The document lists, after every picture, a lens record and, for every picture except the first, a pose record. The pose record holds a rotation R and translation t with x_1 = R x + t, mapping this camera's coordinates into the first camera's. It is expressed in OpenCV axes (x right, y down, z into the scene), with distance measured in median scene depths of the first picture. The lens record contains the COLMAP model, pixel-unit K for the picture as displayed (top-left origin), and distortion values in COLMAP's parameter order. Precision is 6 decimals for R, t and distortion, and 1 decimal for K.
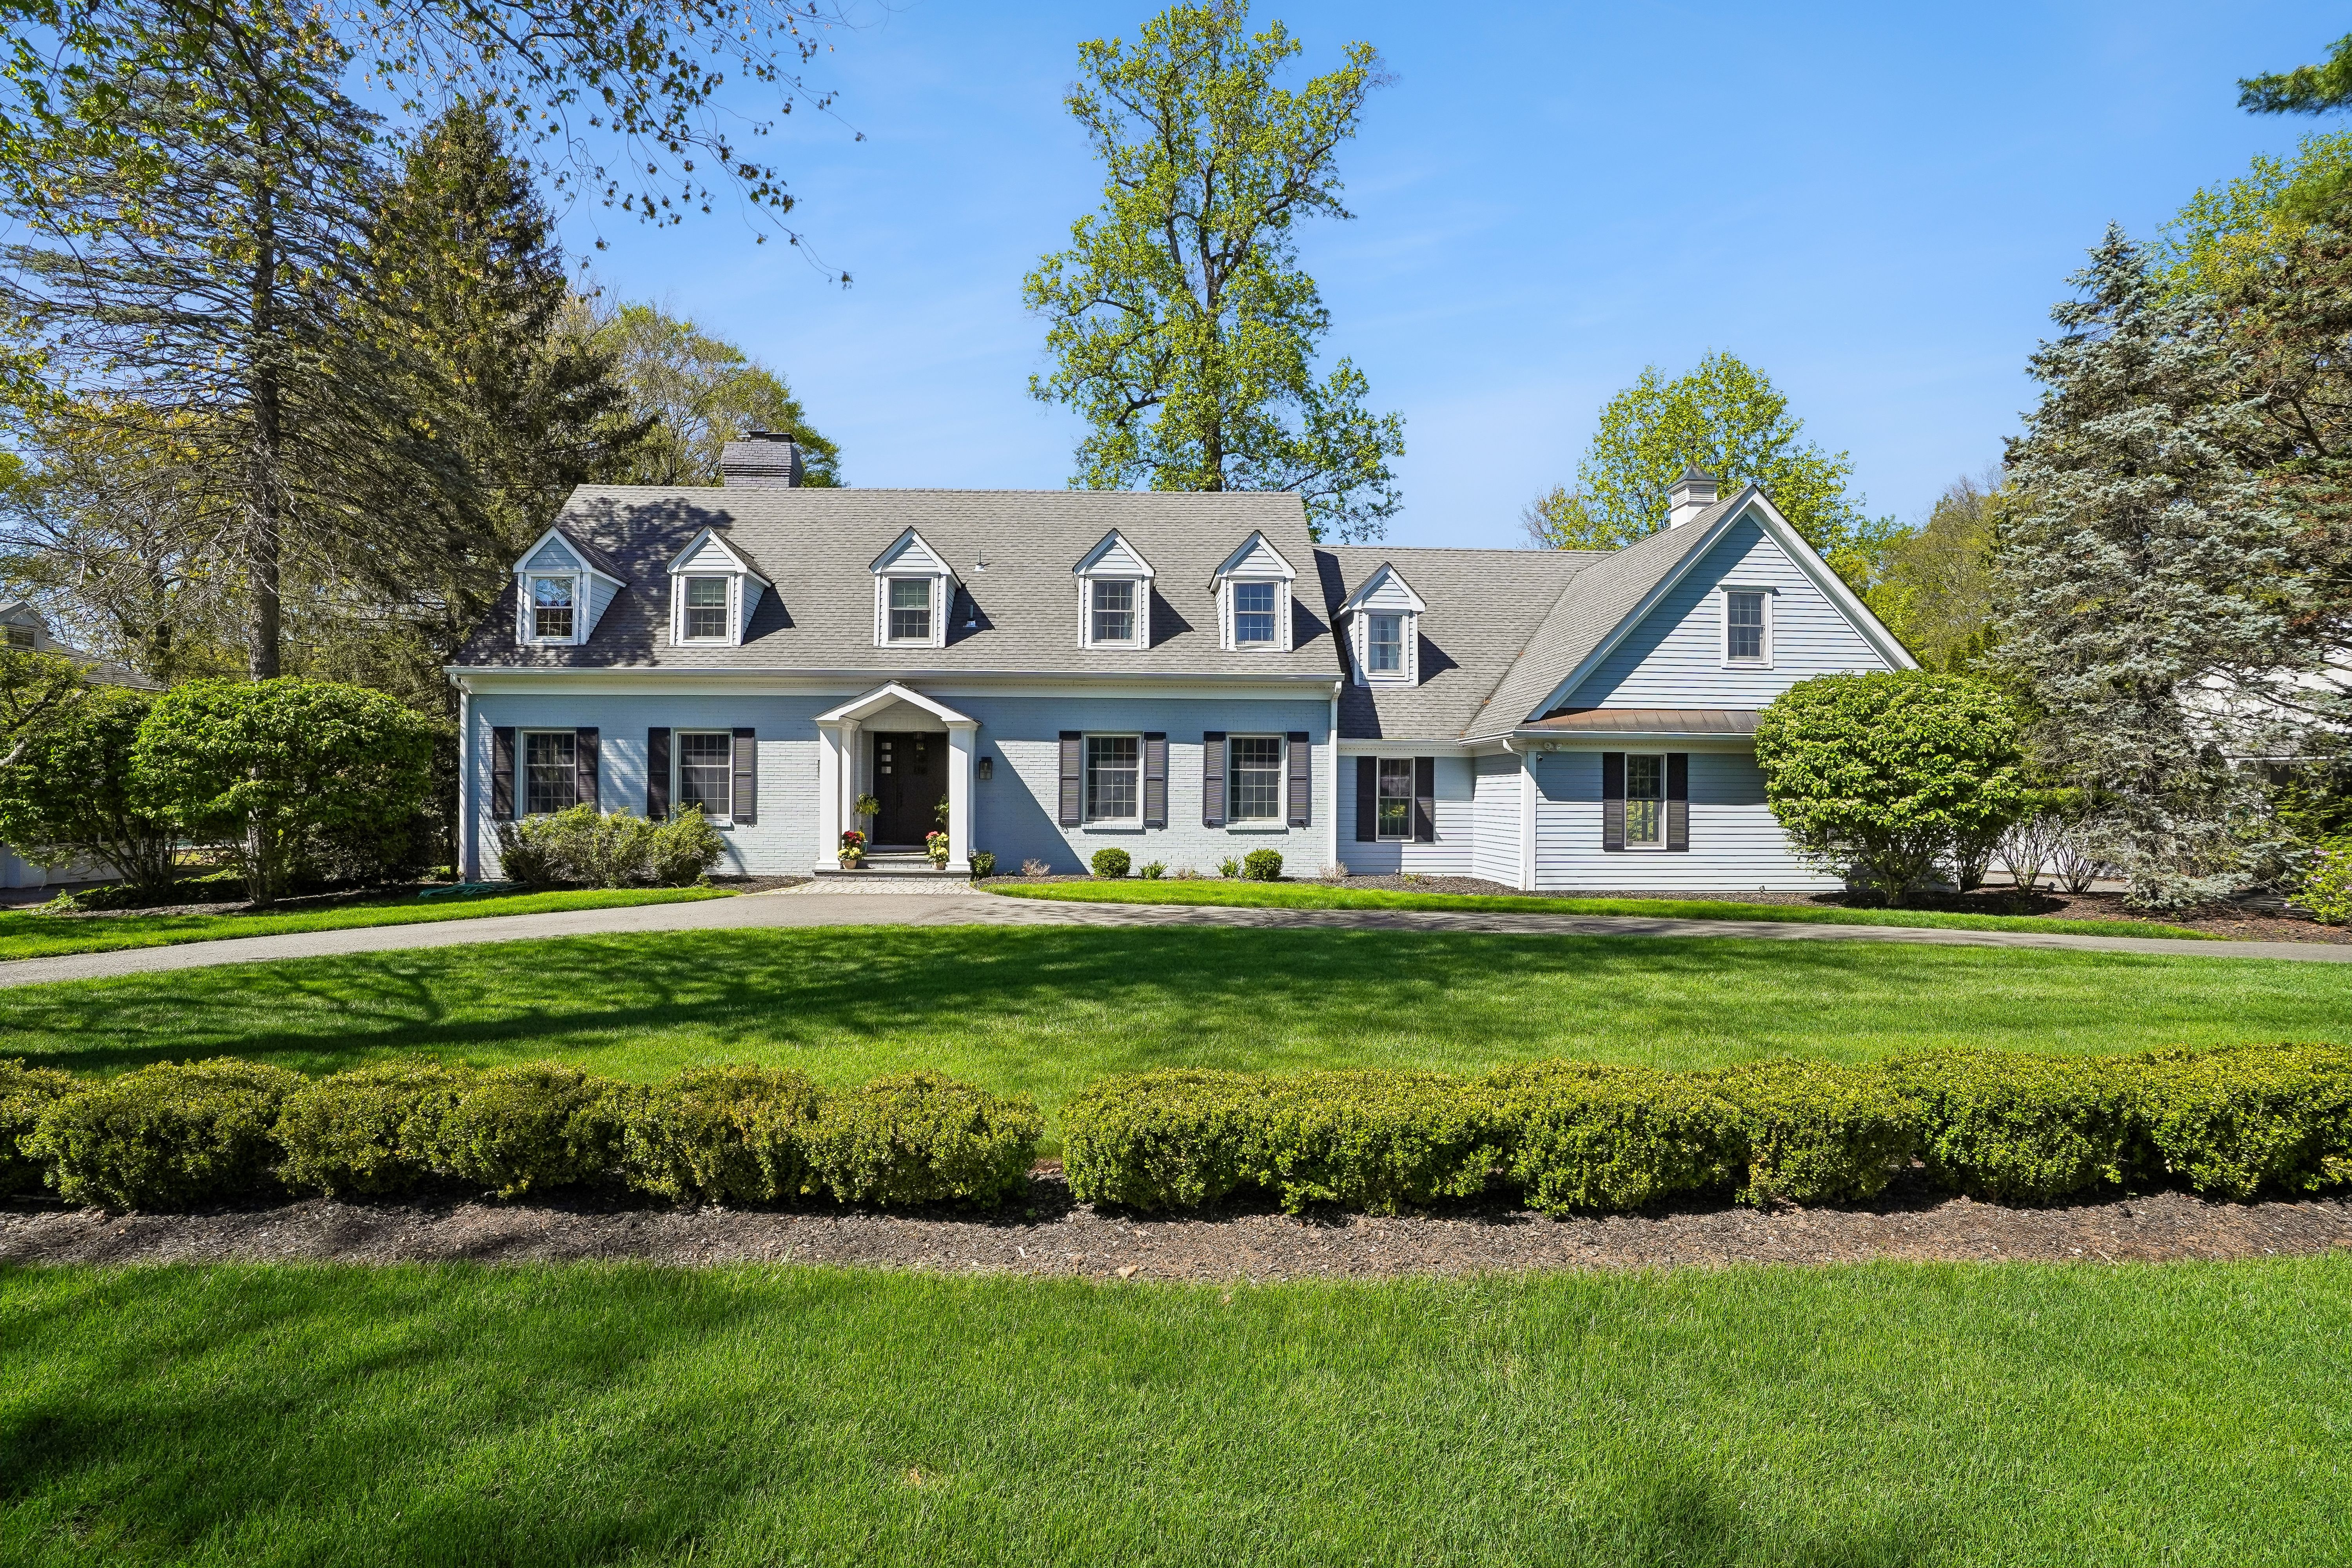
lens RADIAL K [[1098.7, 0, 1171.4], [0, 1098.7, 801.9], [0, 0, 1]] dist [-0.057102, 0.019316]
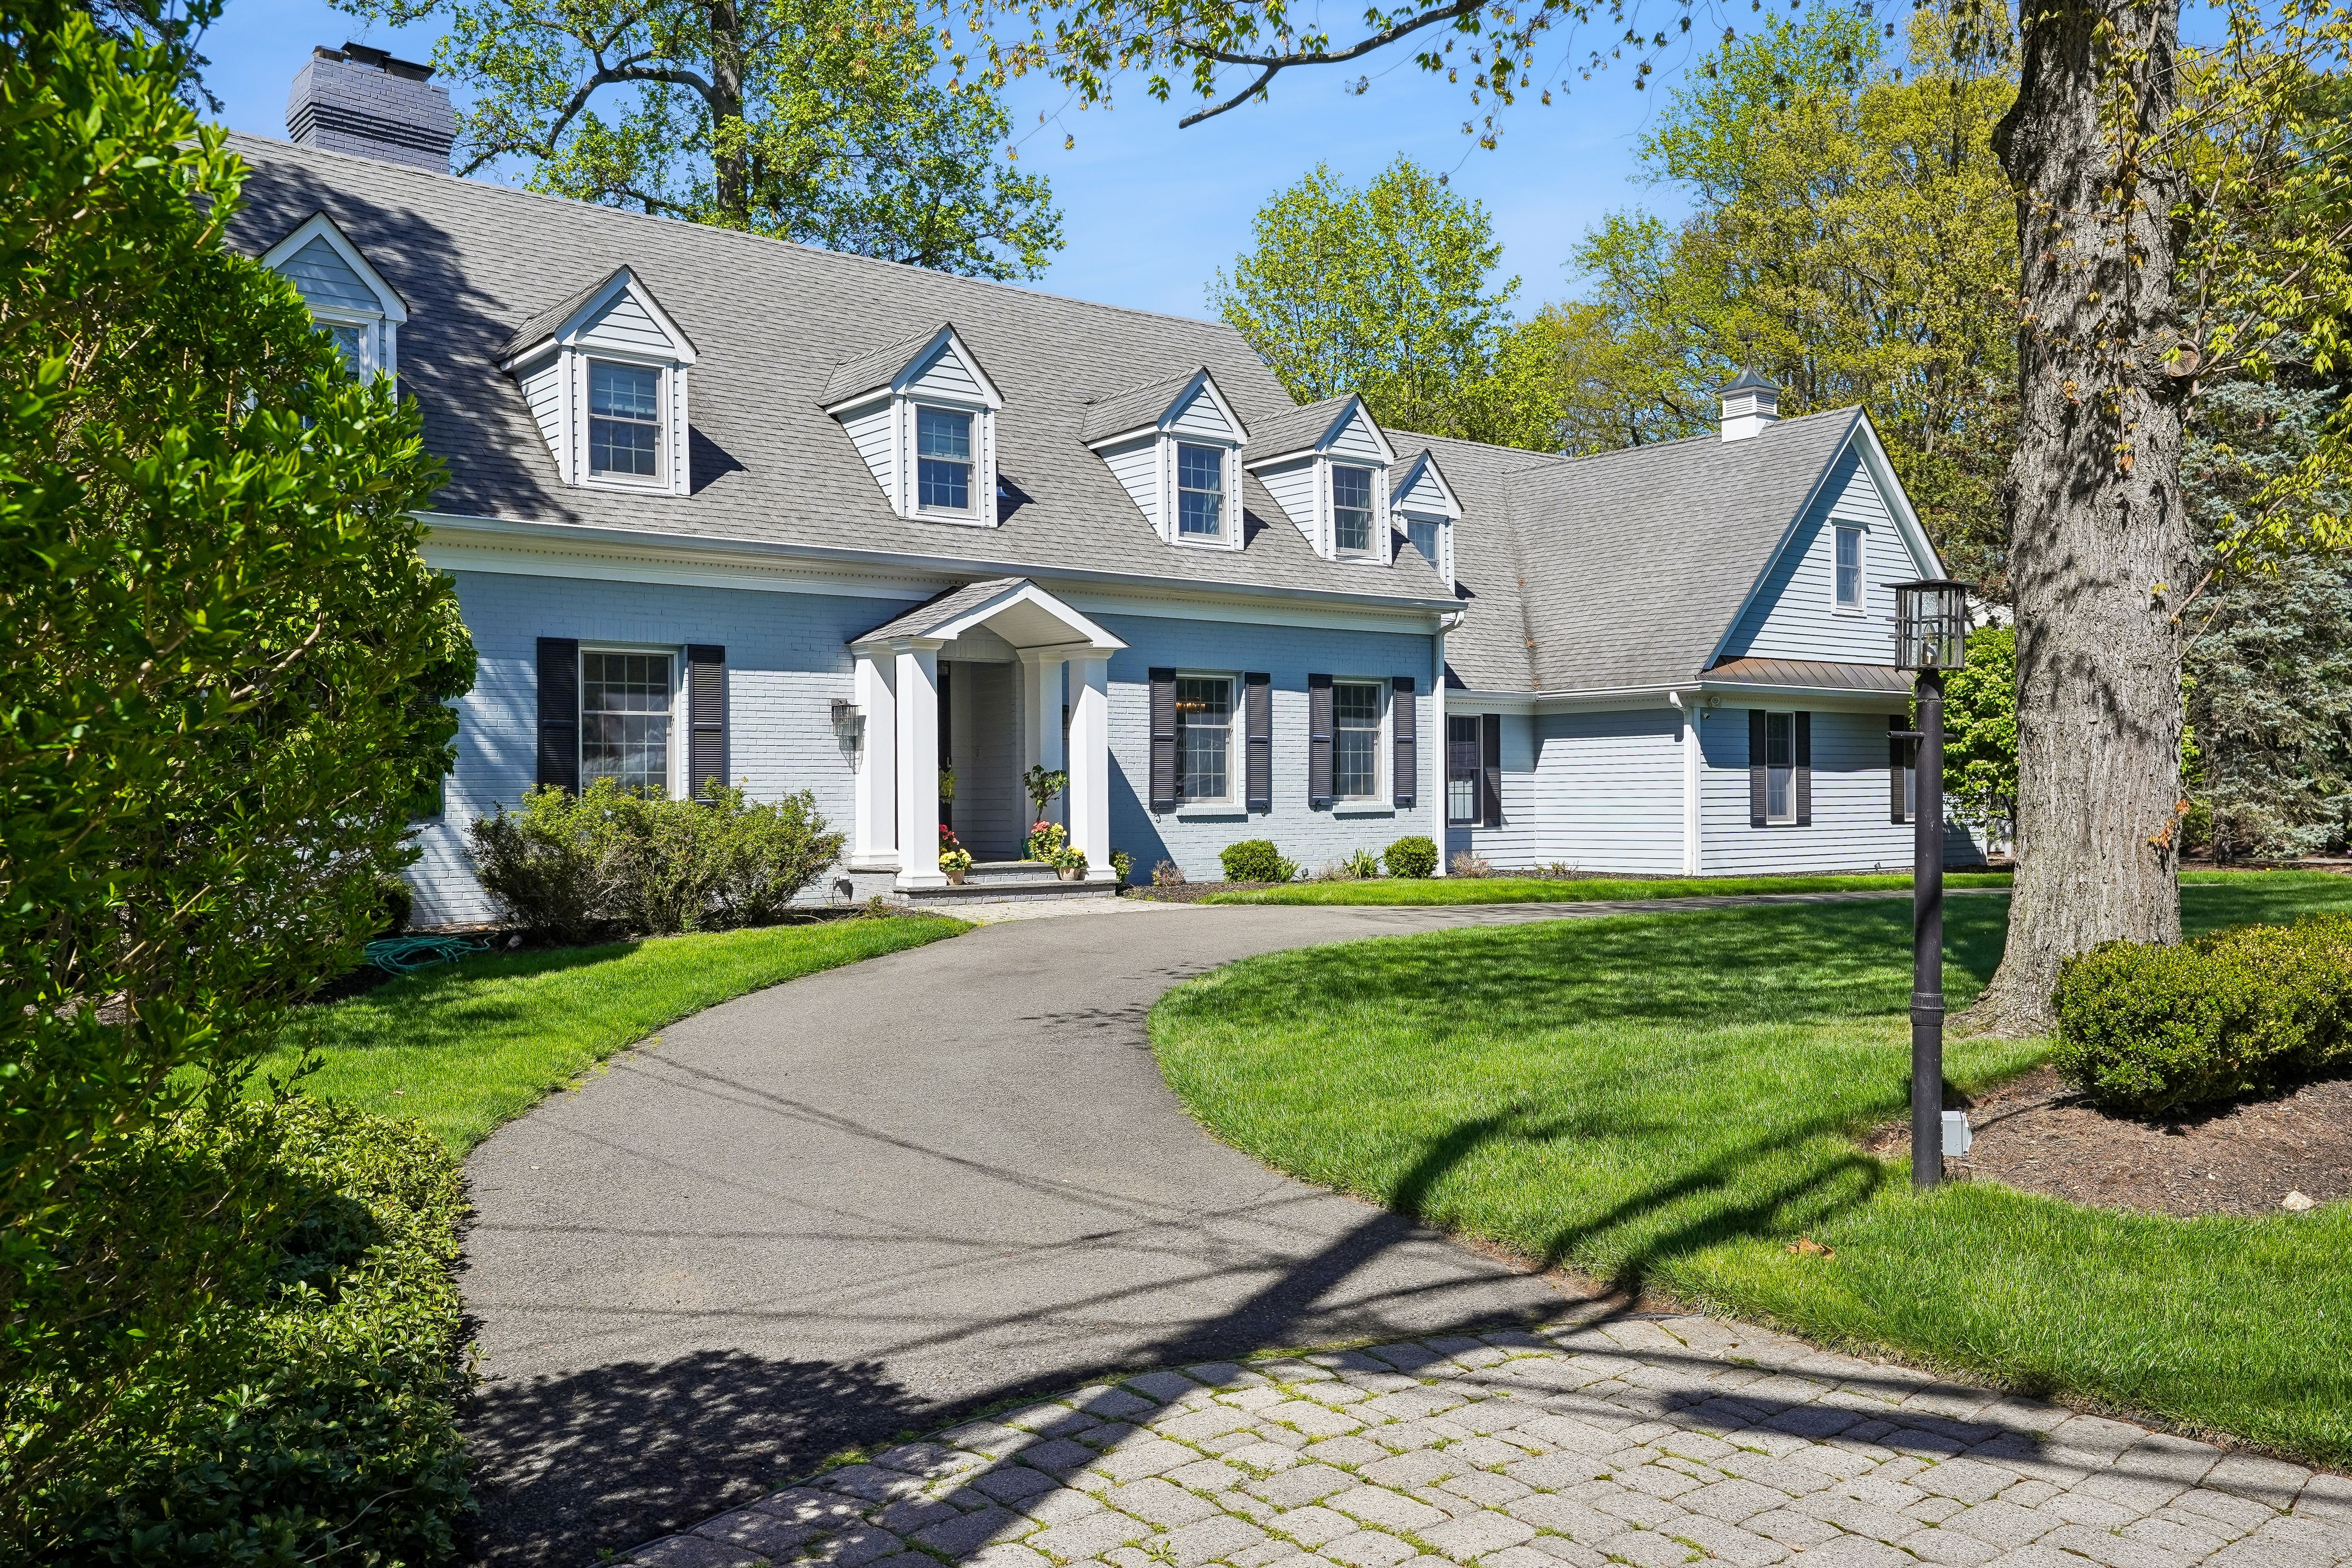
lens RADIAL K [[2033.9, 0, 1308.4], [0, 2033.9, 817.8], [0, 0, 1]] dist [0.138846, -0.001175]
pose [[0.775879, -0.020496, 0.630549, -0.807032], [0.004493, 0.999626, 0.026965, -0.006689], [-0.630866, -0.018089, 0.775681, -0.017941]]
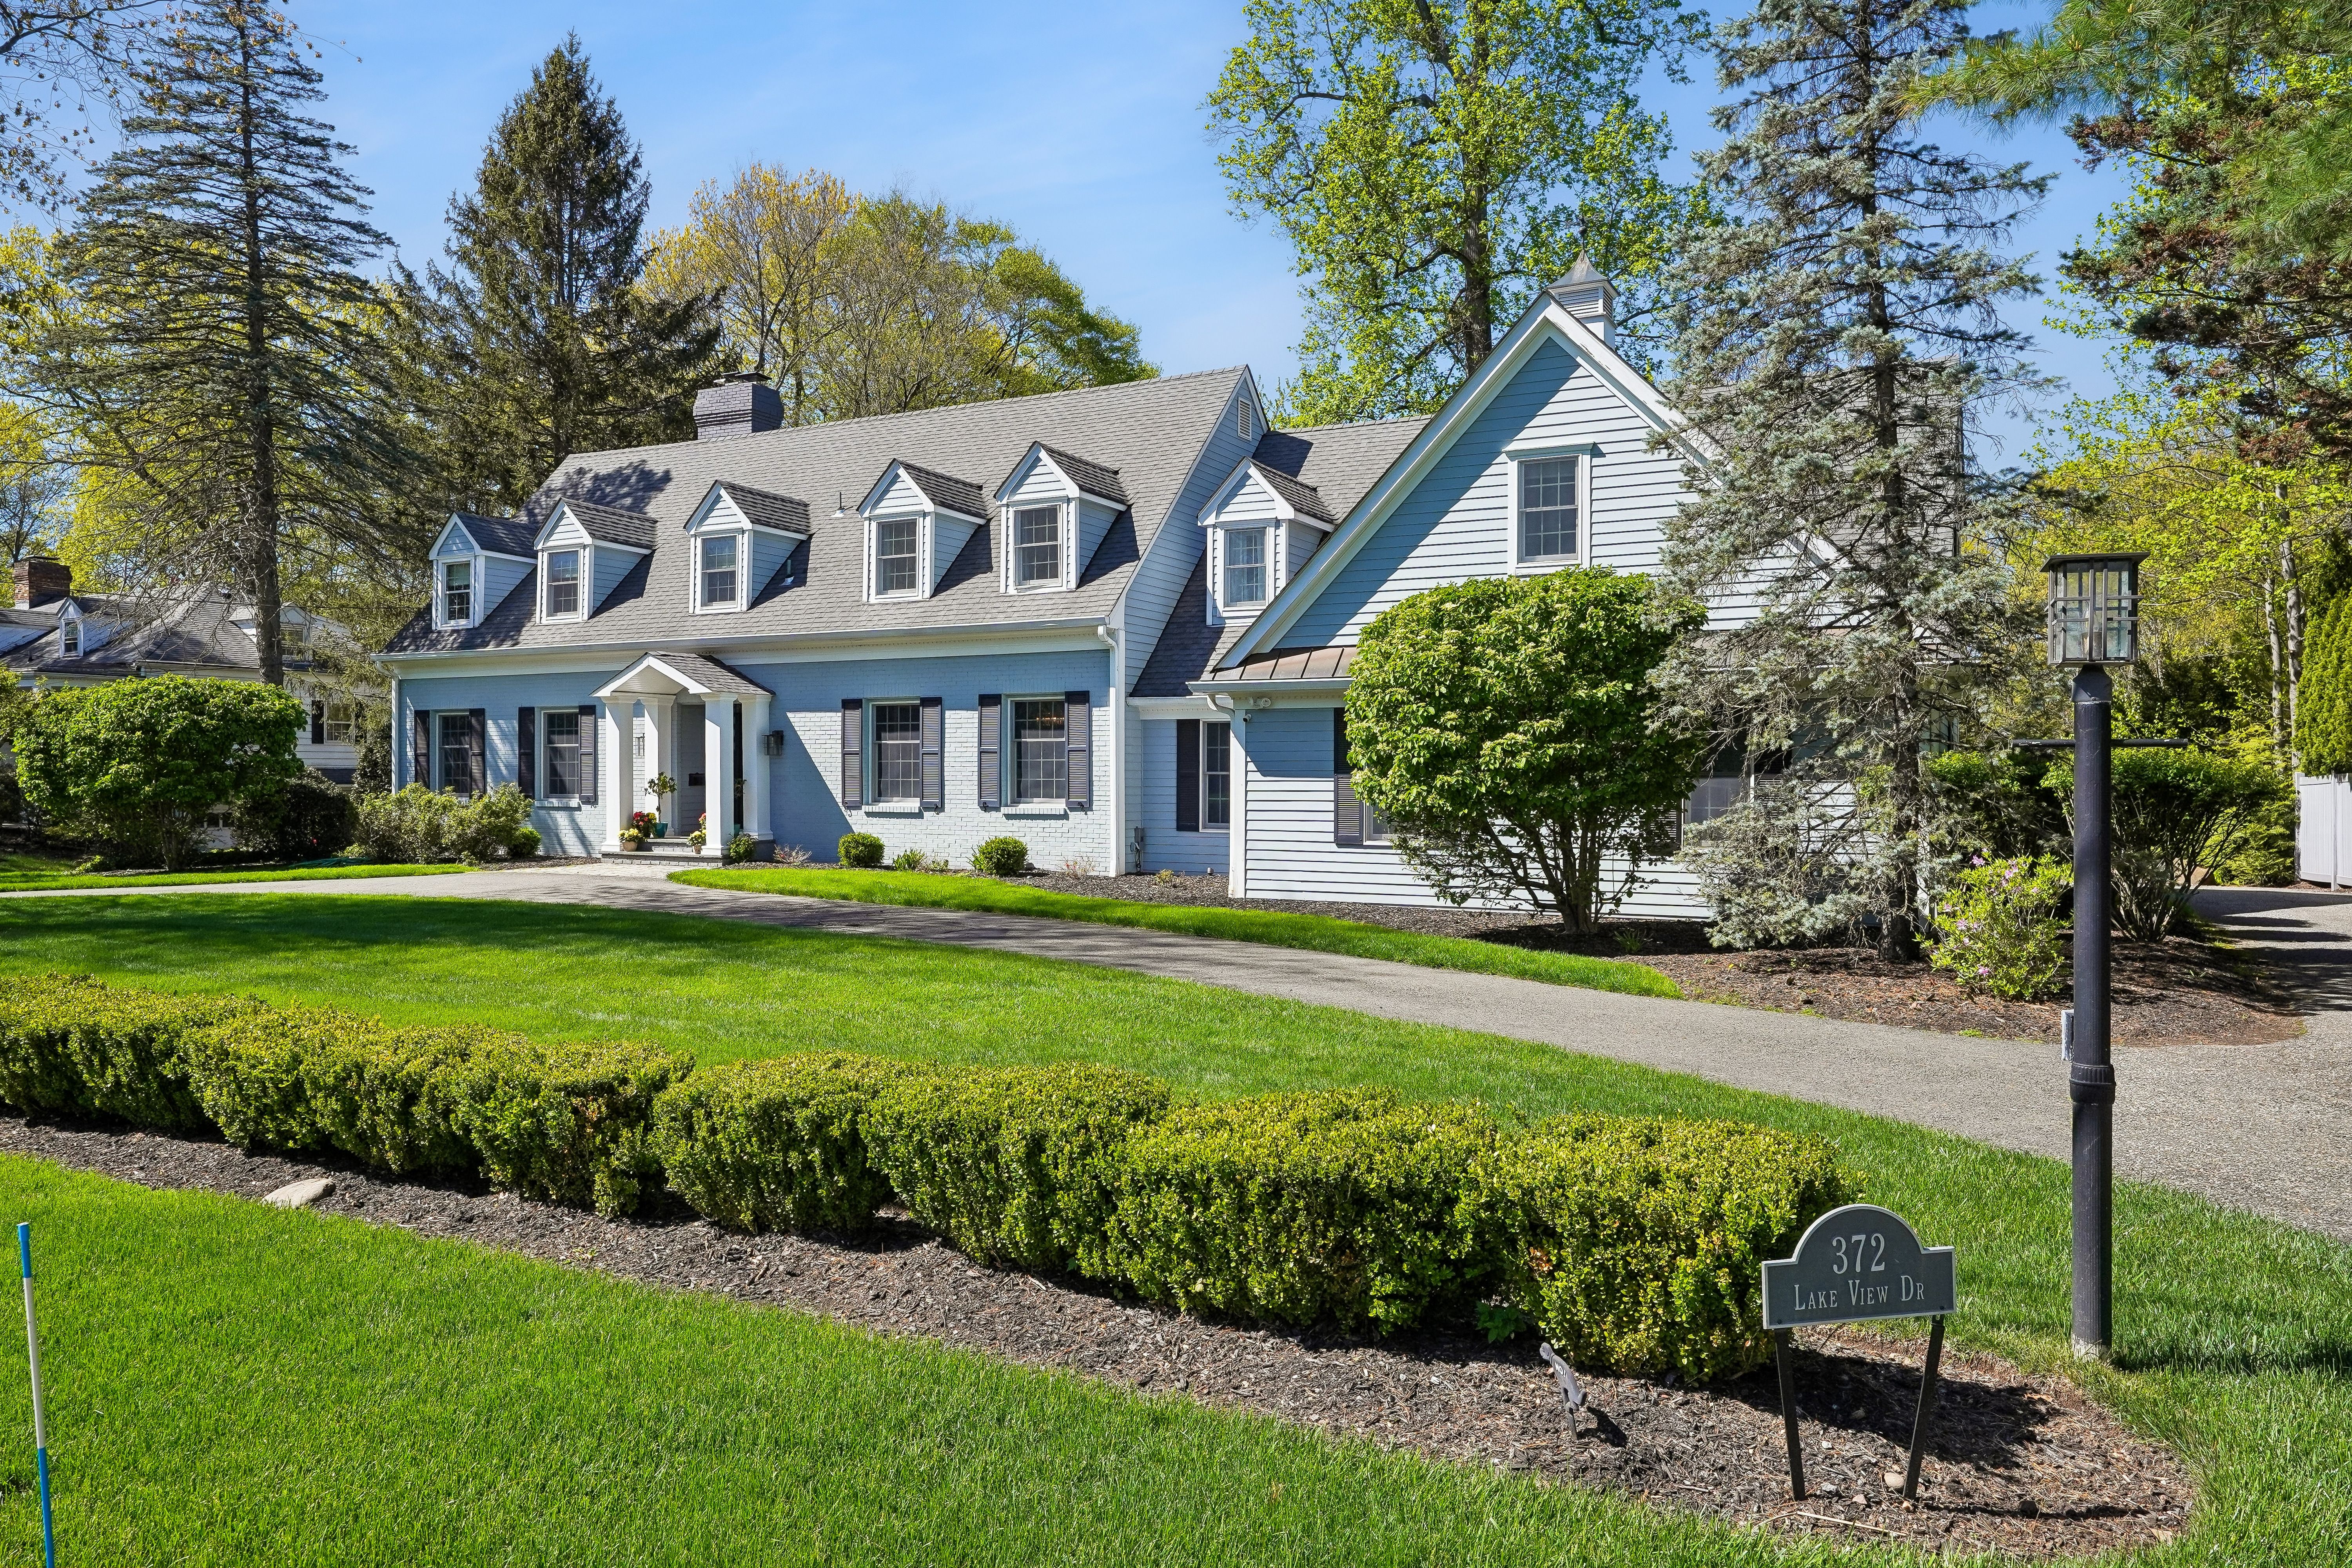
lens RADIAL K [[1662.0, 0, 1181.4], [0, 1662.0, 809.2], [0, 0, 1]] dist [0.002867, 0.001007]
pose [[0.849278, 0.006121, -0.527911, 0.827253], [0.000332, 0.999926, 0.012129, 0.007104], [0.527946, -0.010476, 0.849213, 0.017444]]
